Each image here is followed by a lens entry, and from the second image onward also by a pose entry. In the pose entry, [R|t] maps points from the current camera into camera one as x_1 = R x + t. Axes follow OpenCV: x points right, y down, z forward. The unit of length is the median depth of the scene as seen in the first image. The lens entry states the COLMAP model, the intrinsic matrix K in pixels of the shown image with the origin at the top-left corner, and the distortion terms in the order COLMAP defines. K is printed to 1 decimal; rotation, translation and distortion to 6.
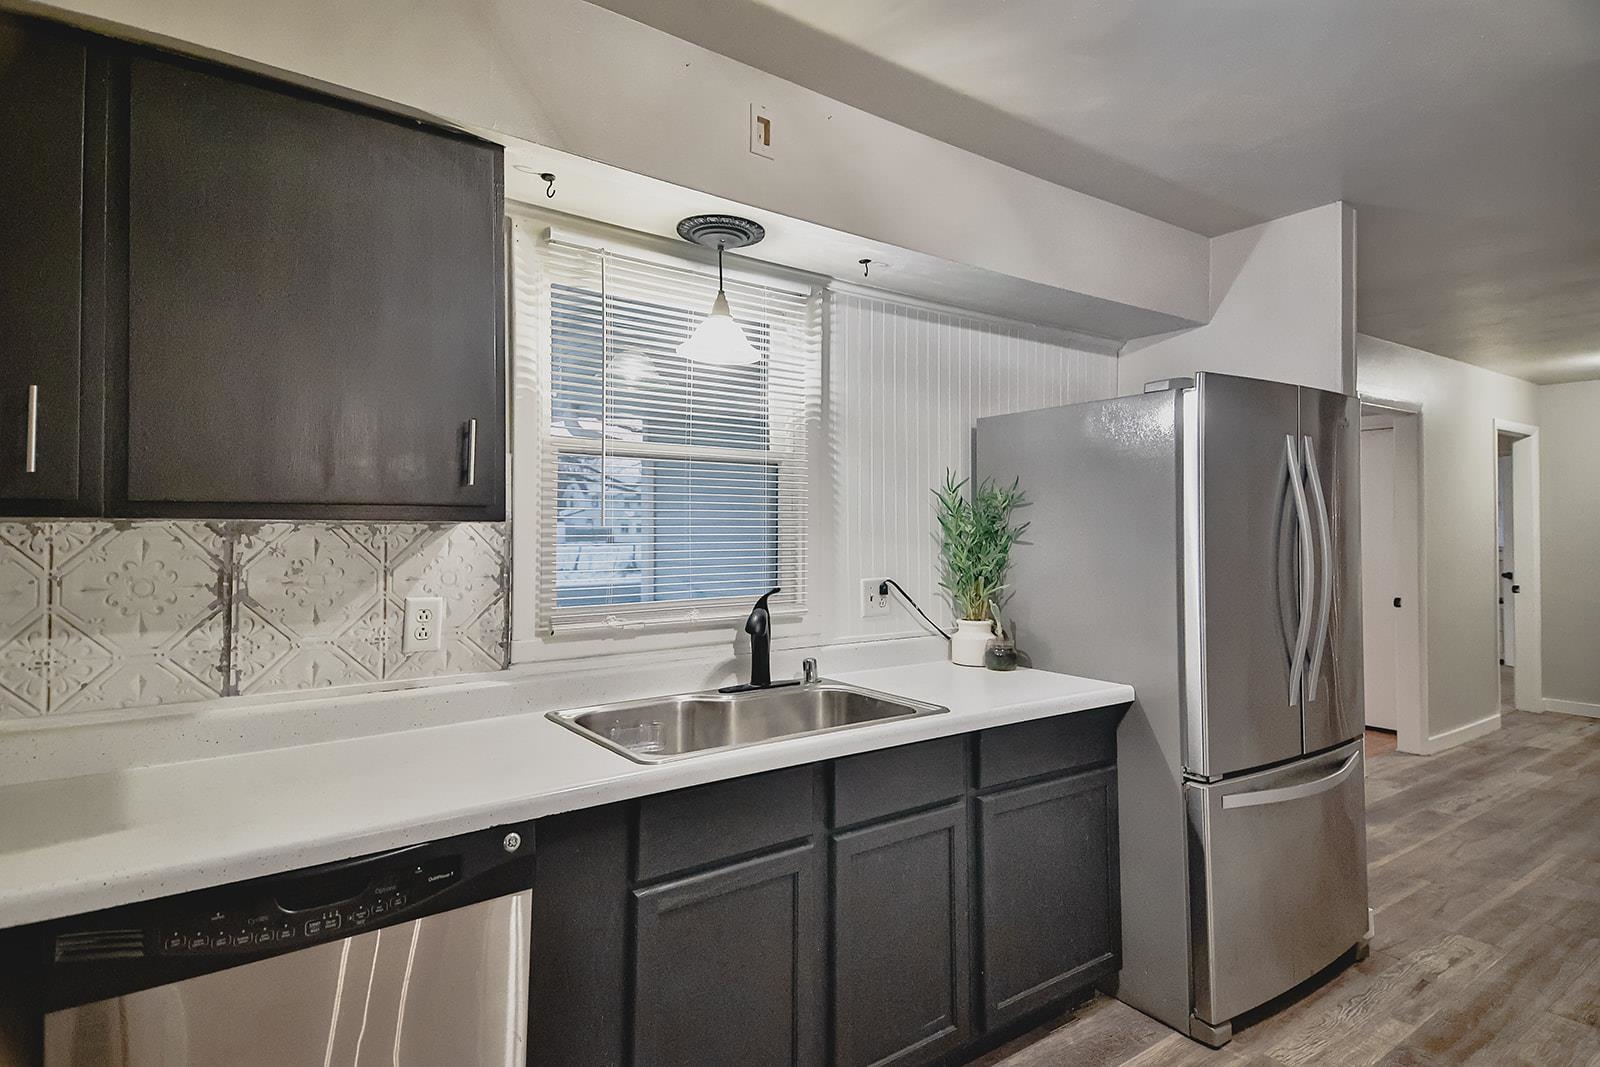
lens RADIAL K [[841.8, 0, 809.3], [0, 841.8, 517.0], [0, 0, 1]] dist [0.103501, -0.050061]
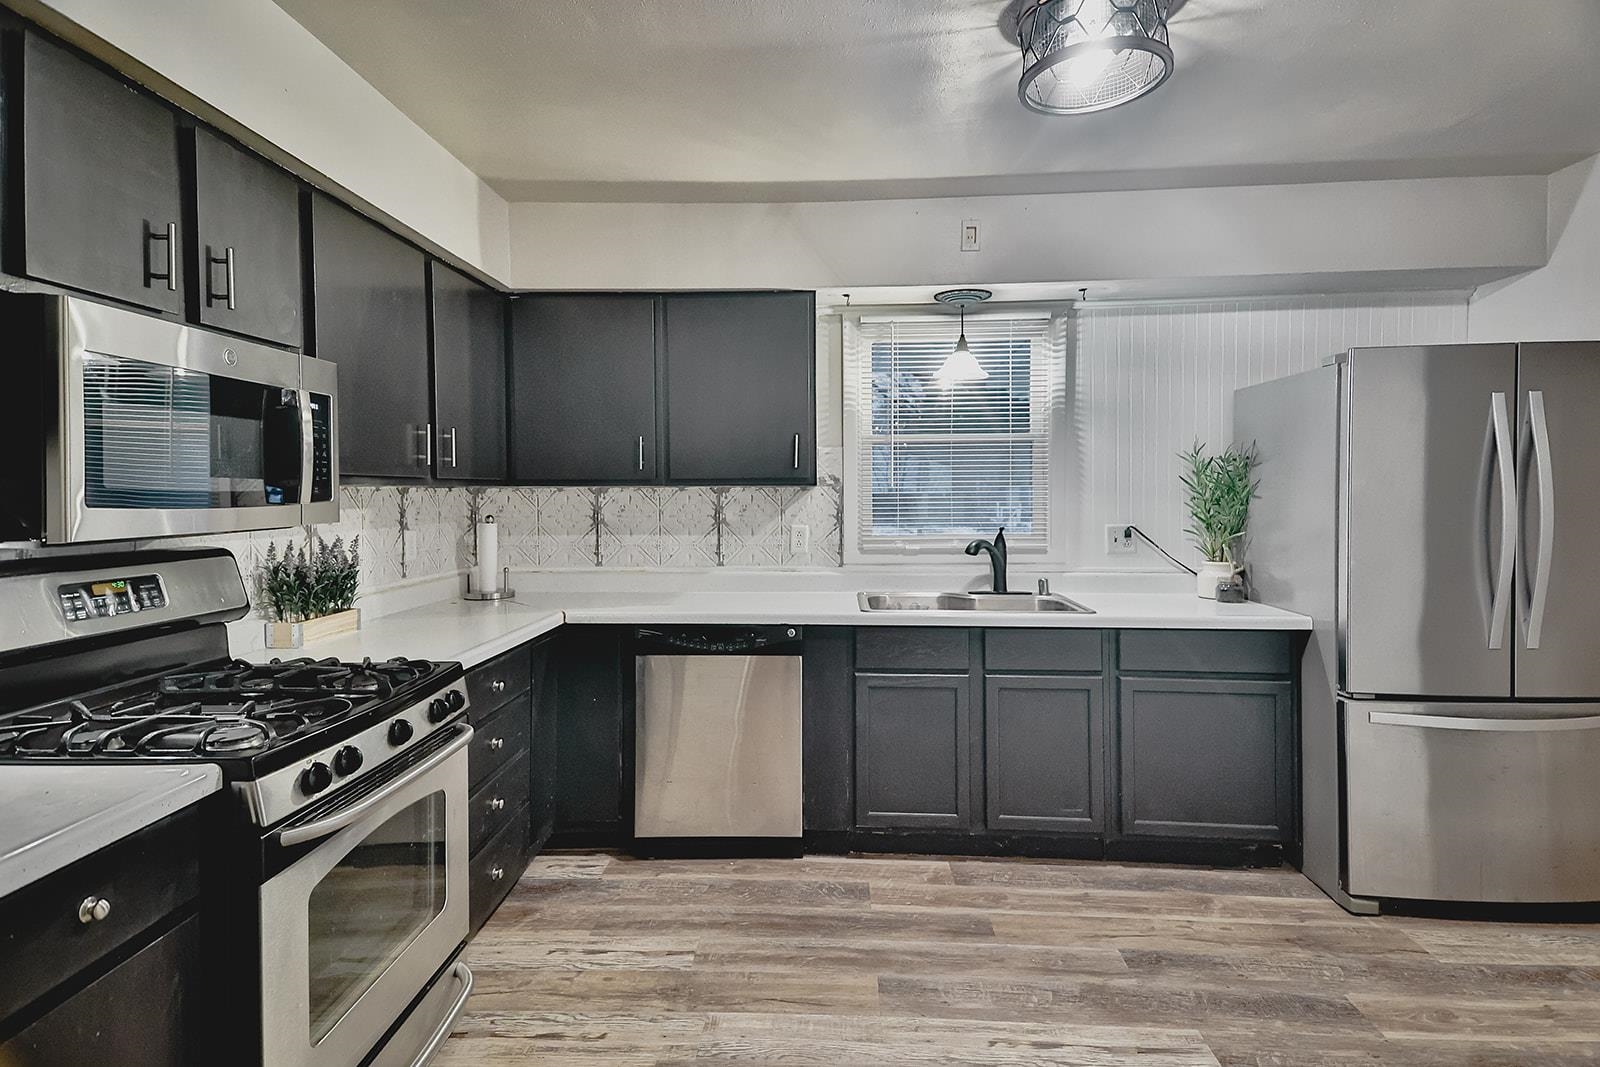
lens RADIAL K [[841.8, 0, 809.3], [0, 841.8, 517.0], [0, 0, 1]] dist [0.103501, -0.050061]
pose [[0.783700, 0.013384, -0.620995, 0.650253], [0.016799, 0.998945, 0.042731, -0.004134], [0.620912, -0.043921, 0.782649, -0.404763]]
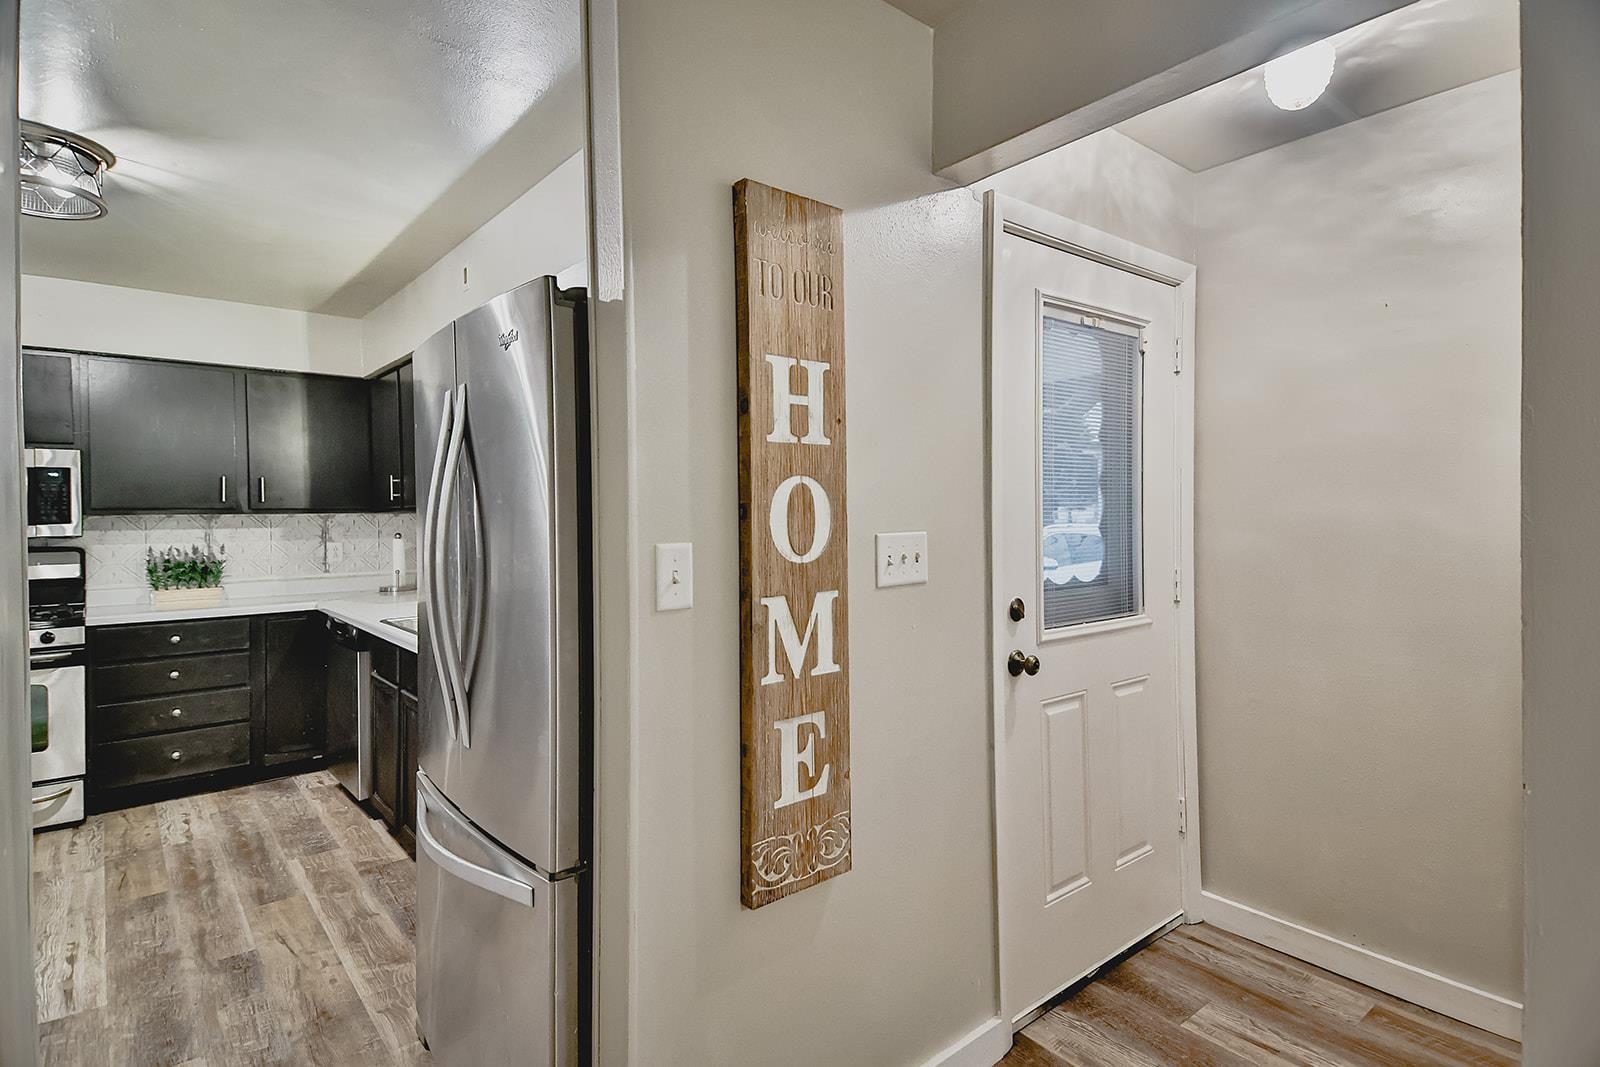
lens RADIAL K [[841.8, 0, 809.3], [0, 841.8, 517.0], [0, 0, 1]] dist [0.103501, -0.050061]
pose [[0.046045, 0.004182, -0.998931, 1.769091], [0.026329, 0.999639, 0.005399, 0.034249], [0.998592, -0.026550, 0.045919, 1.943867]]
